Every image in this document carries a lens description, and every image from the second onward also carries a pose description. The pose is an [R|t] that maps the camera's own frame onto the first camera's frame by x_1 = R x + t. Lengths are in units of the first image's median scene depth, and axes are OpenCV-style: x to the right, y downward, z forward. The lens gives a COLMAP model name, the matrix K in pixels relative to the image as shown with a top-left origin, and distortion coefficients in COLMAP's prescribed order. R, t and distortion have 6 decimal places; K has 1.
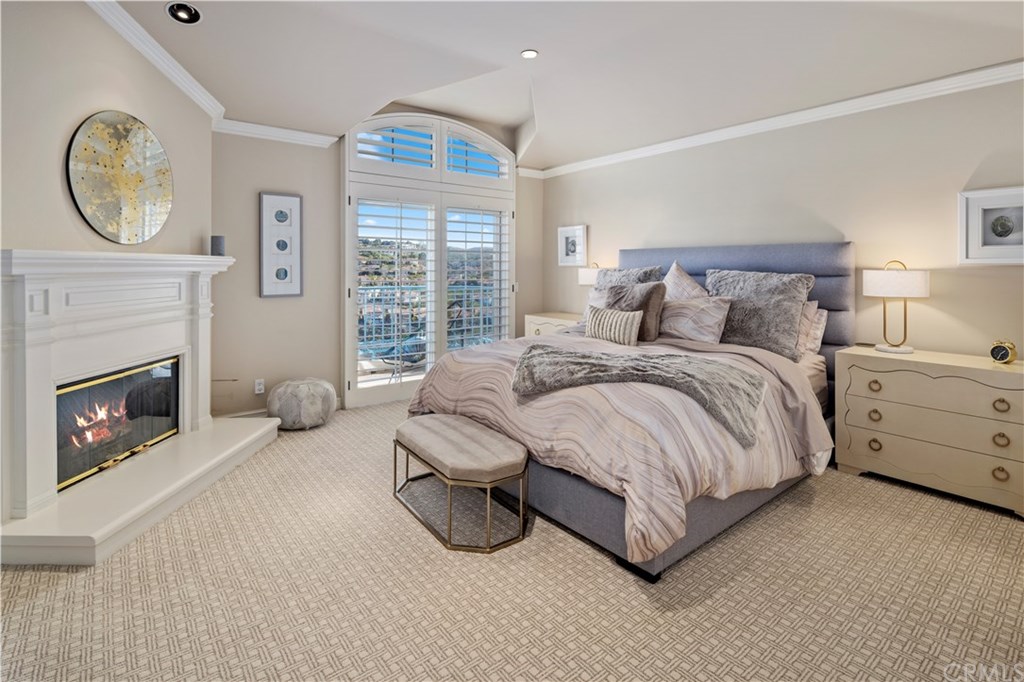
lens RADIAL K [[498.6, 0, 511.7], [0, 498.6, 323.6], [0, 0, 1]] dist [-0.000201, -0.000513]
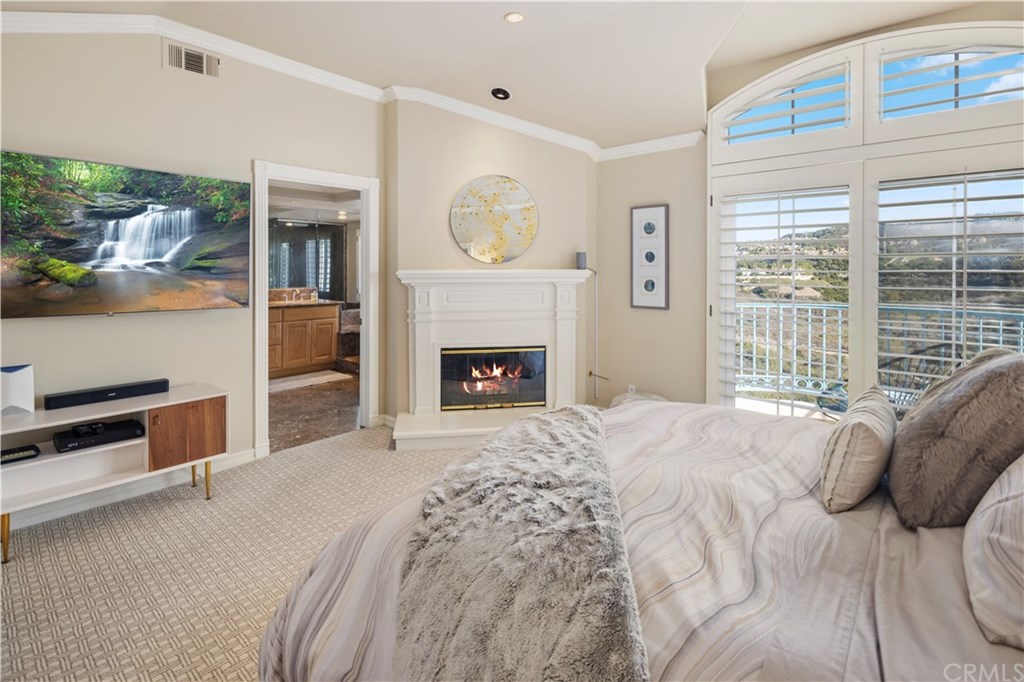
lens RADIAL K [[498.6, 0, 511.7], [0, 498.6, 323.6], [0, 0, 1]] dist [-0.000201, -0.000513]
pose [[0.172051, 0.107974, -0.979153, 0.491218], [-0.109969, 0.989867, 0.089832, -0.086444], [0.978931, 0.092220, 0.182181, 0.574471]]
